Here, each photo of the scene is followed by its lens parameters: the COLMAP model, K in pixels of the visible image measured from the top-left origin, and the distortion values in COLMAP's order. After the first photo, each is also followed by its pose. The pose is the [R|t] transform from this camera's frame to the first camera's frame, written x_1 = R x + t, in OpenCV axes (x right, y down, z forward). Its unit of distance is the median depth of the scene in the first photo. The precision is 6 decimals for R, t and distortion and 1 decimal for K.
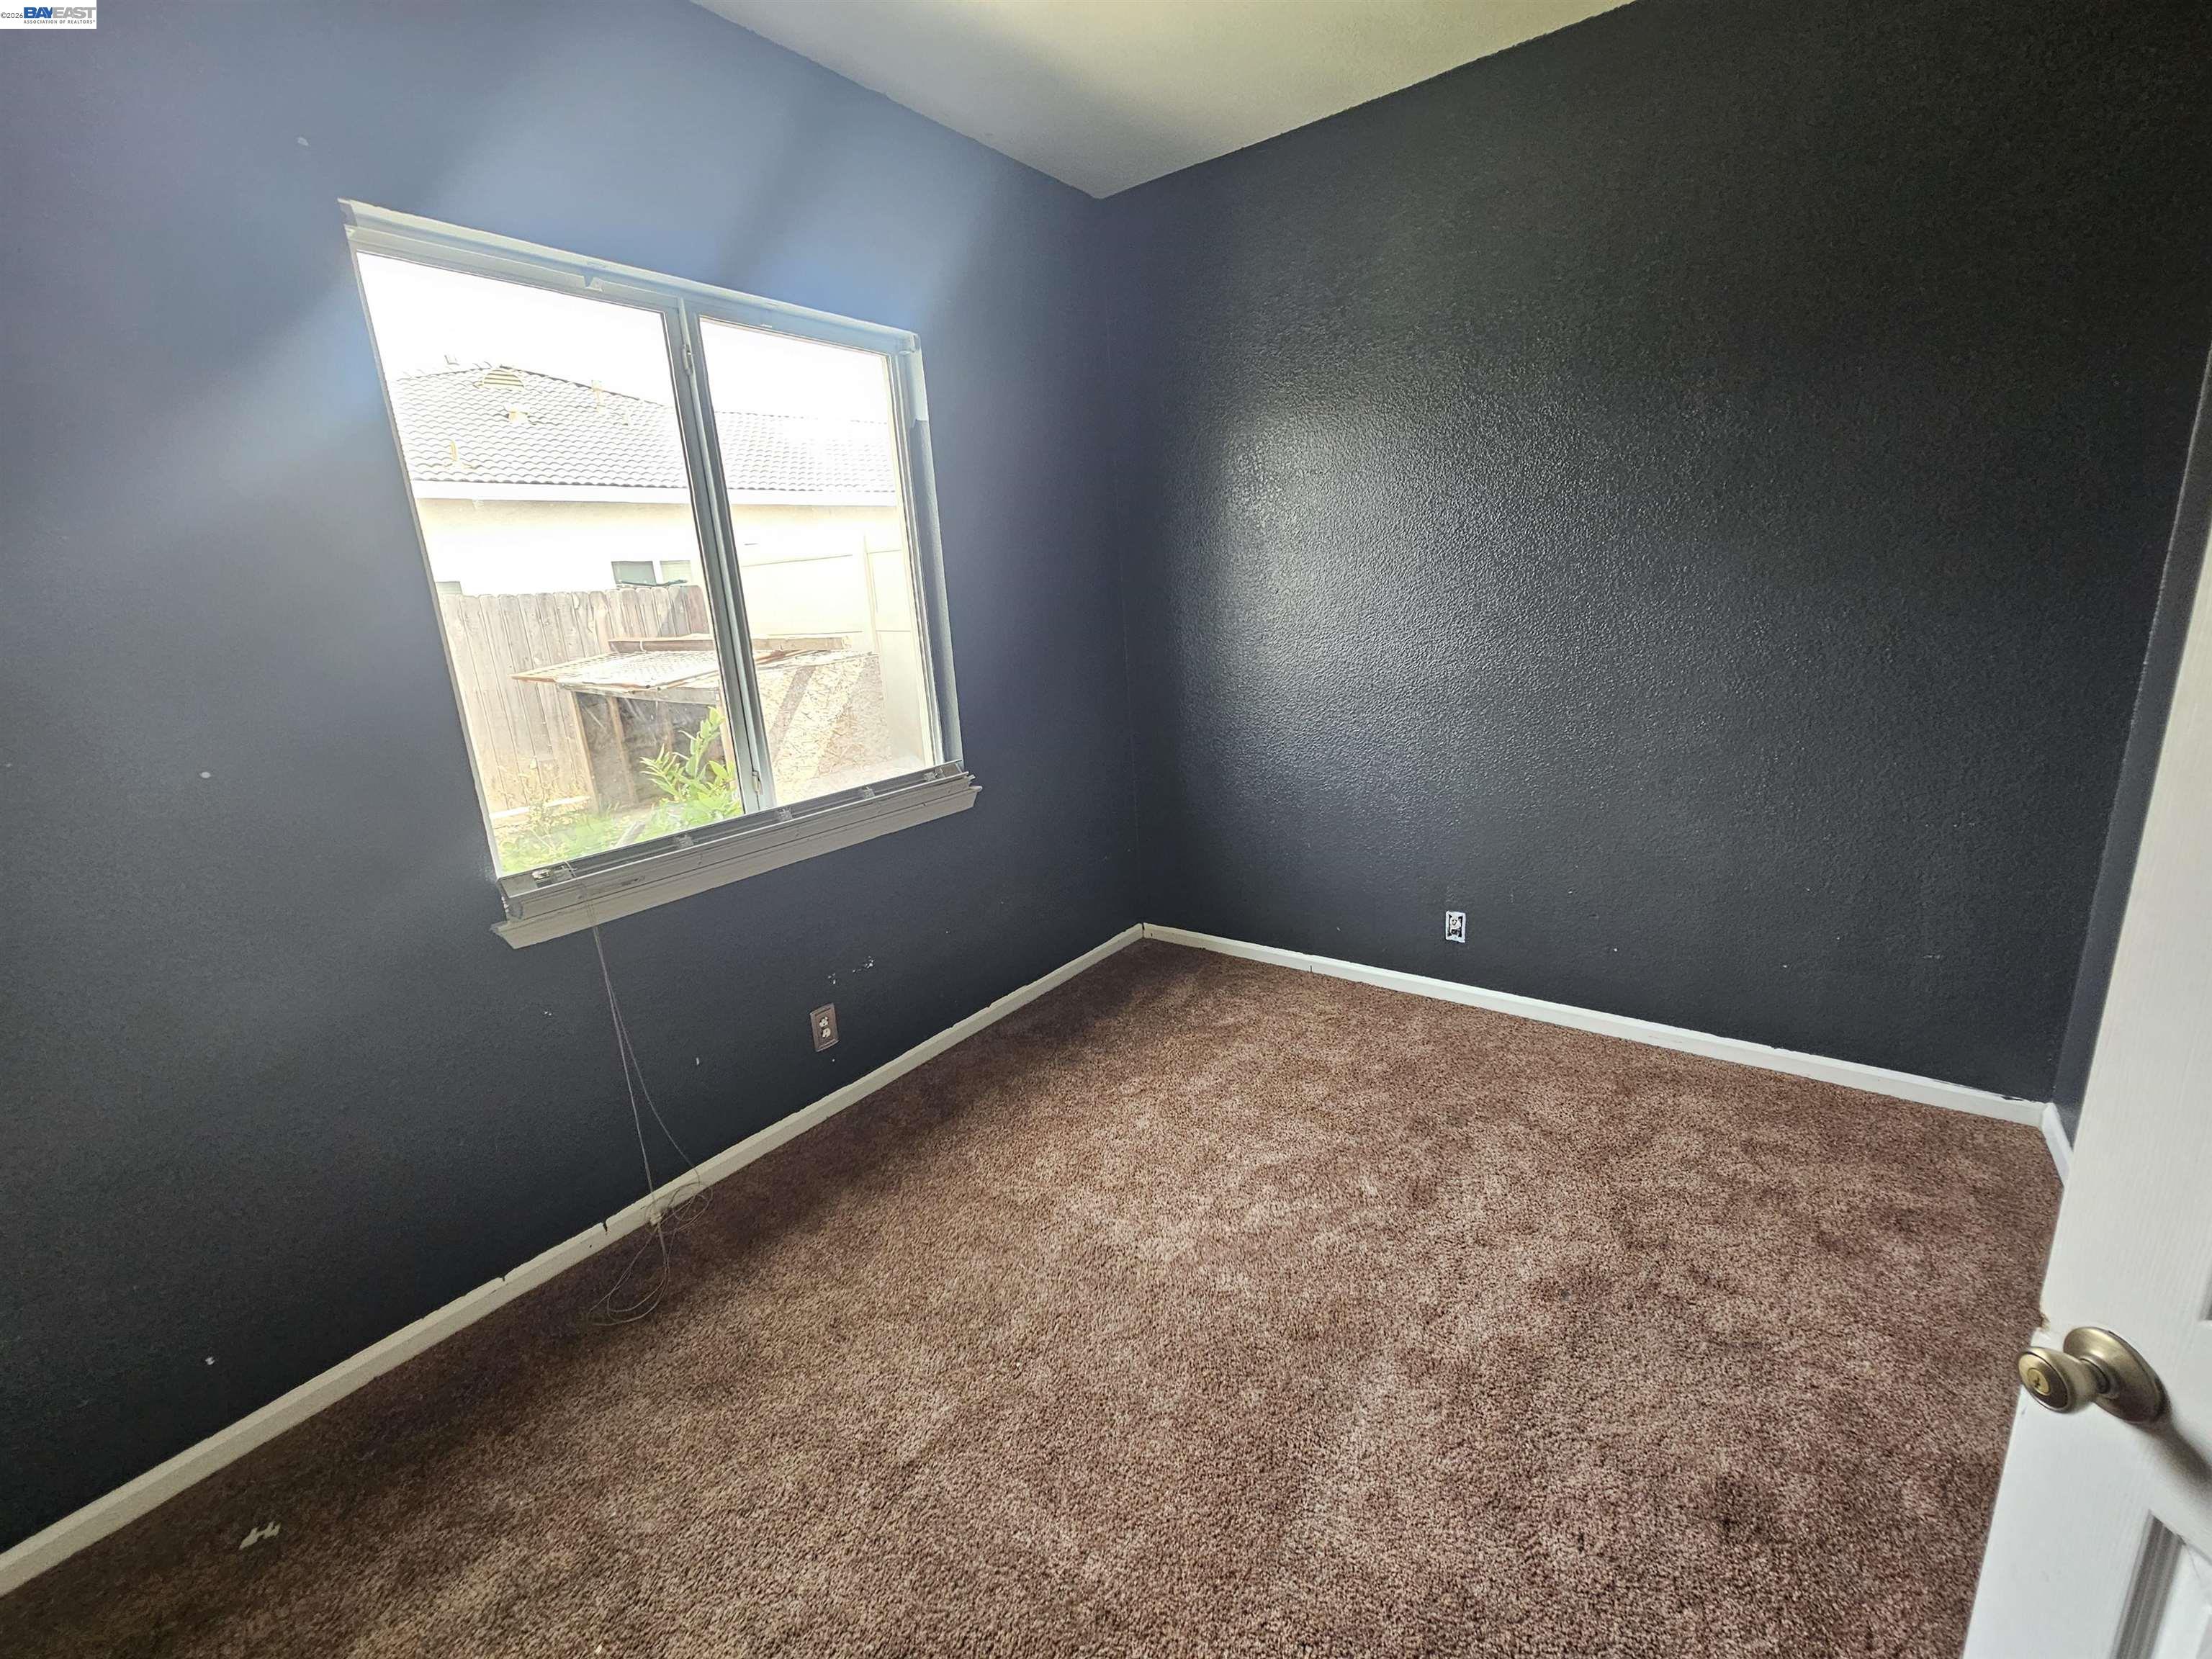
lens RADIAL K [[903.9, 0, 1116.3], [0, 903.9, 816.7], [0, 0, 1]] dist [-0.000581, 0.000461]
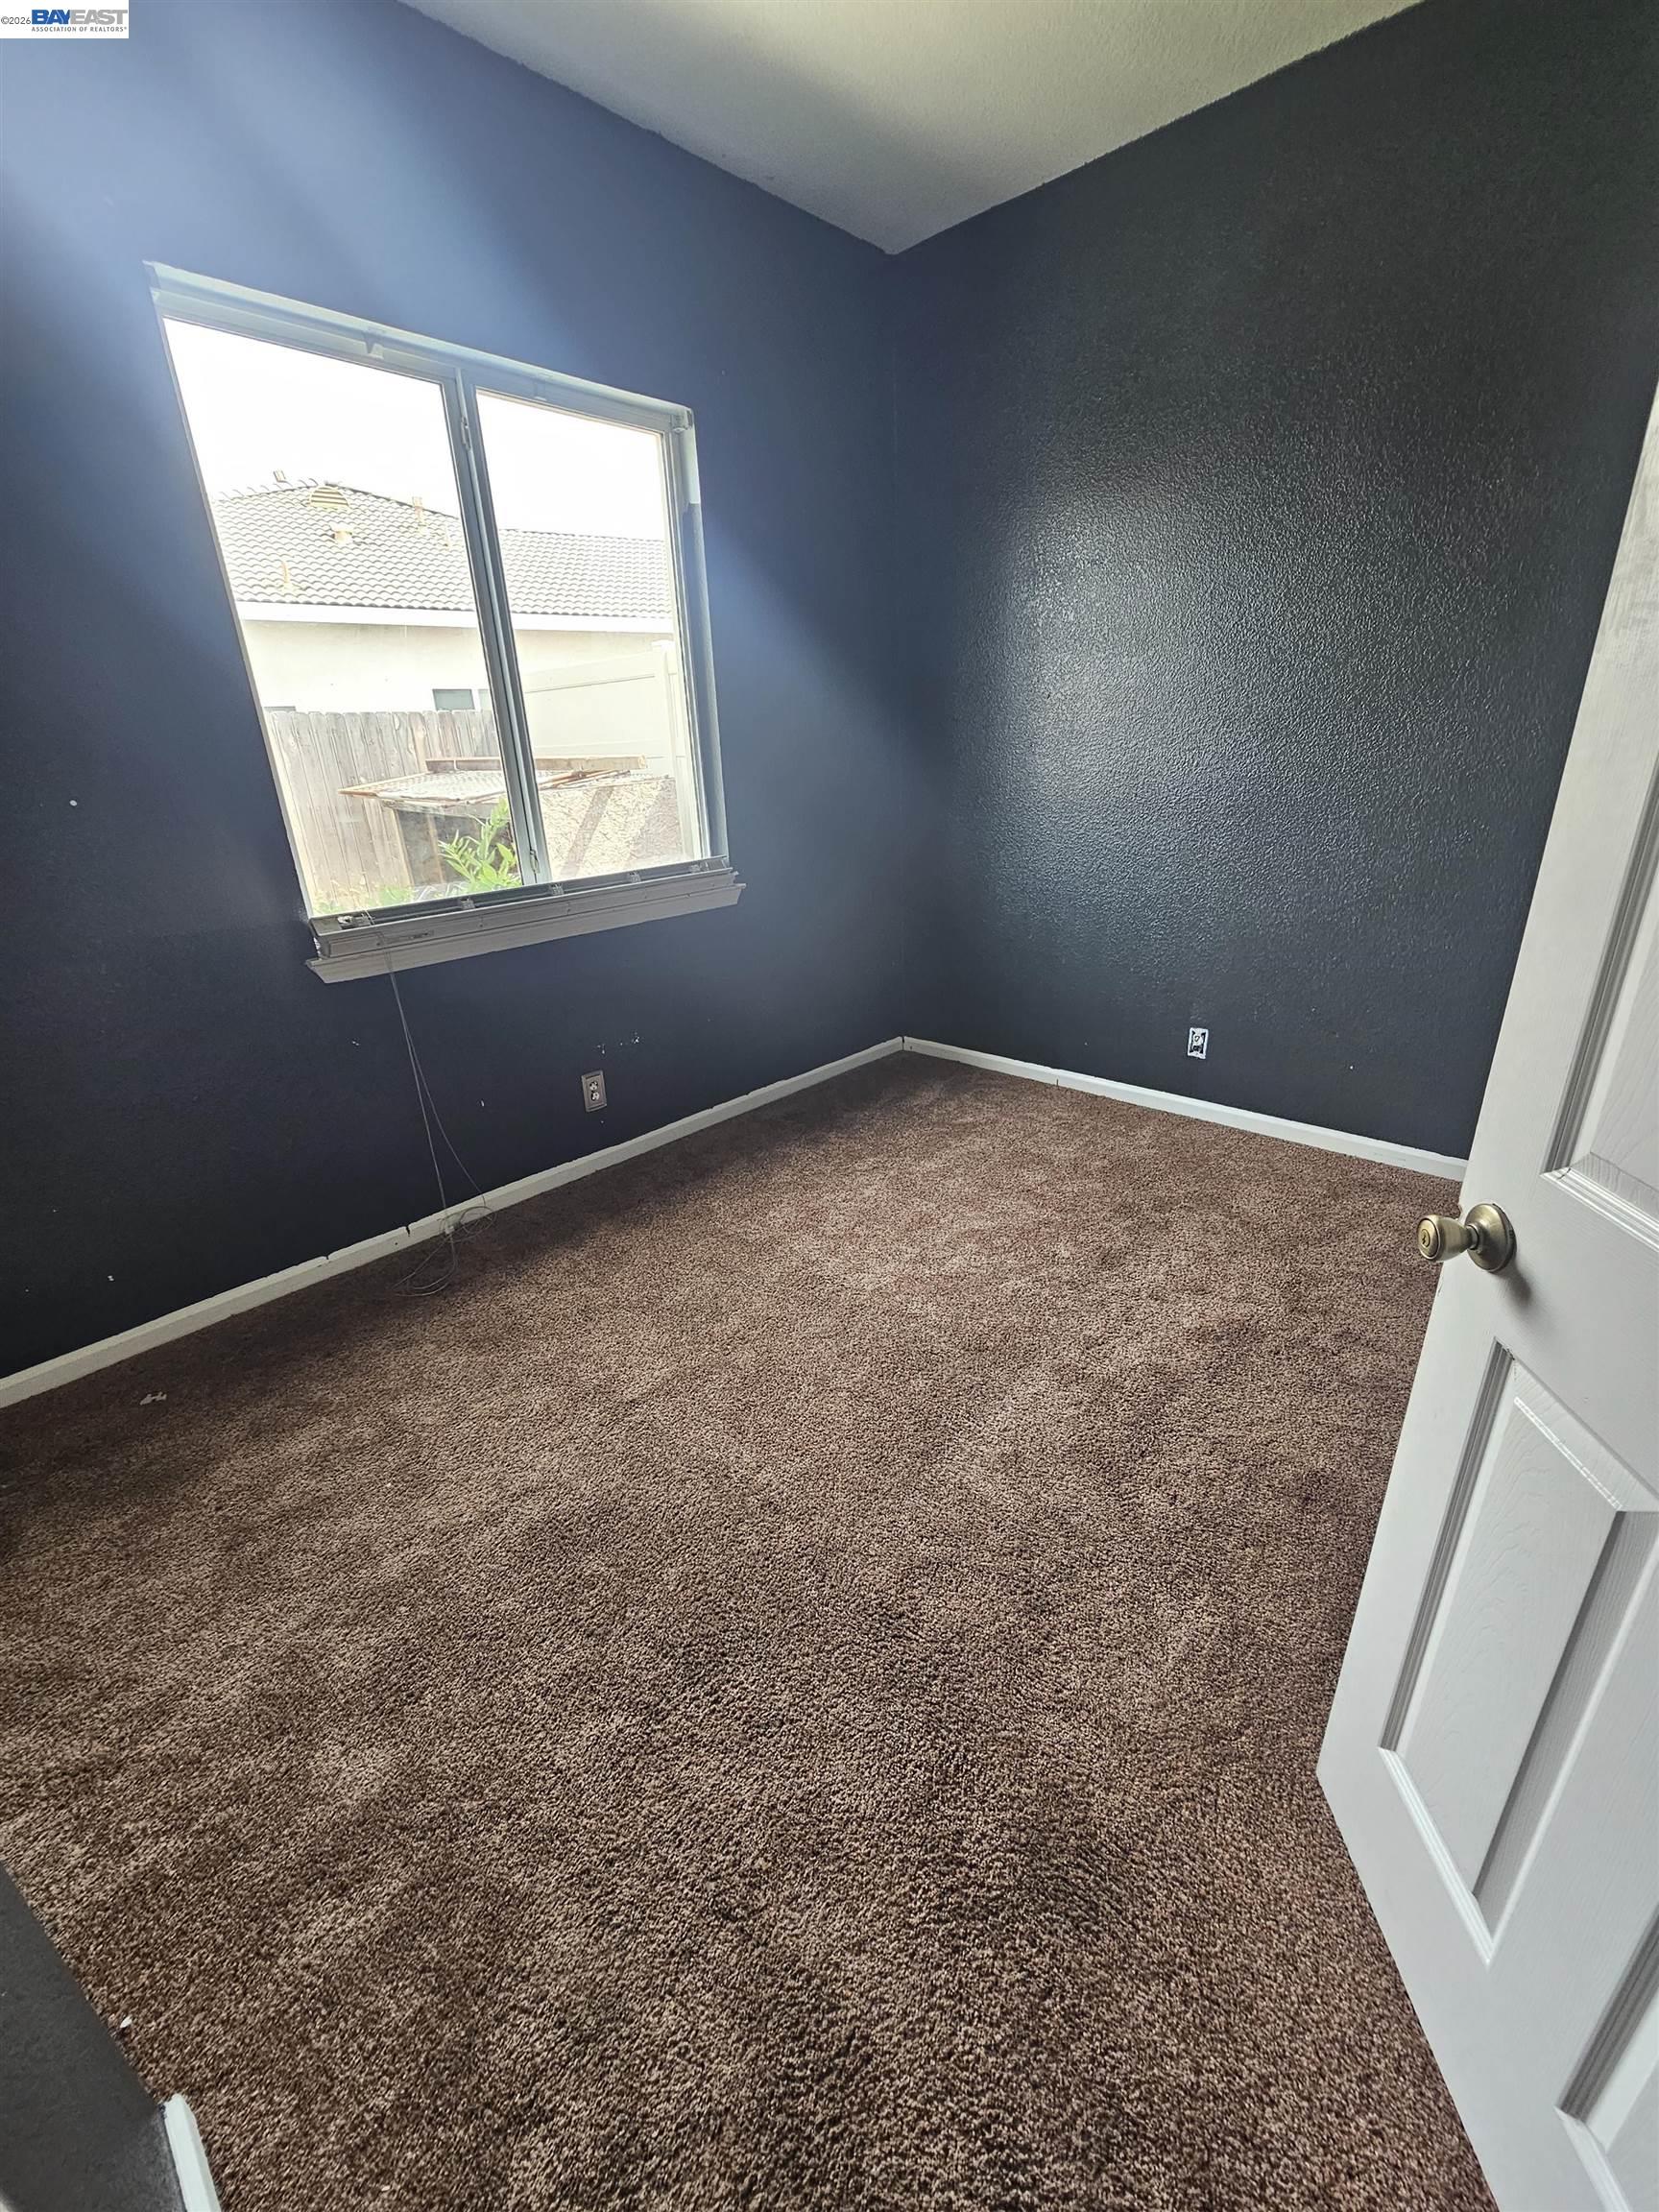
lens RADIAL K [[903.9, 0, 825.6], [0, 903.9, 1110.9], [0, 0, 1]] dist [-0.000581, 0.000461]
pose [[0.992281, 0.063435, -0.106553, 0.097065], [-0.047498, 0.988150, 0.145957, 0.092922], [0.114549, -0.139769, 0.983536, -0.087432]]
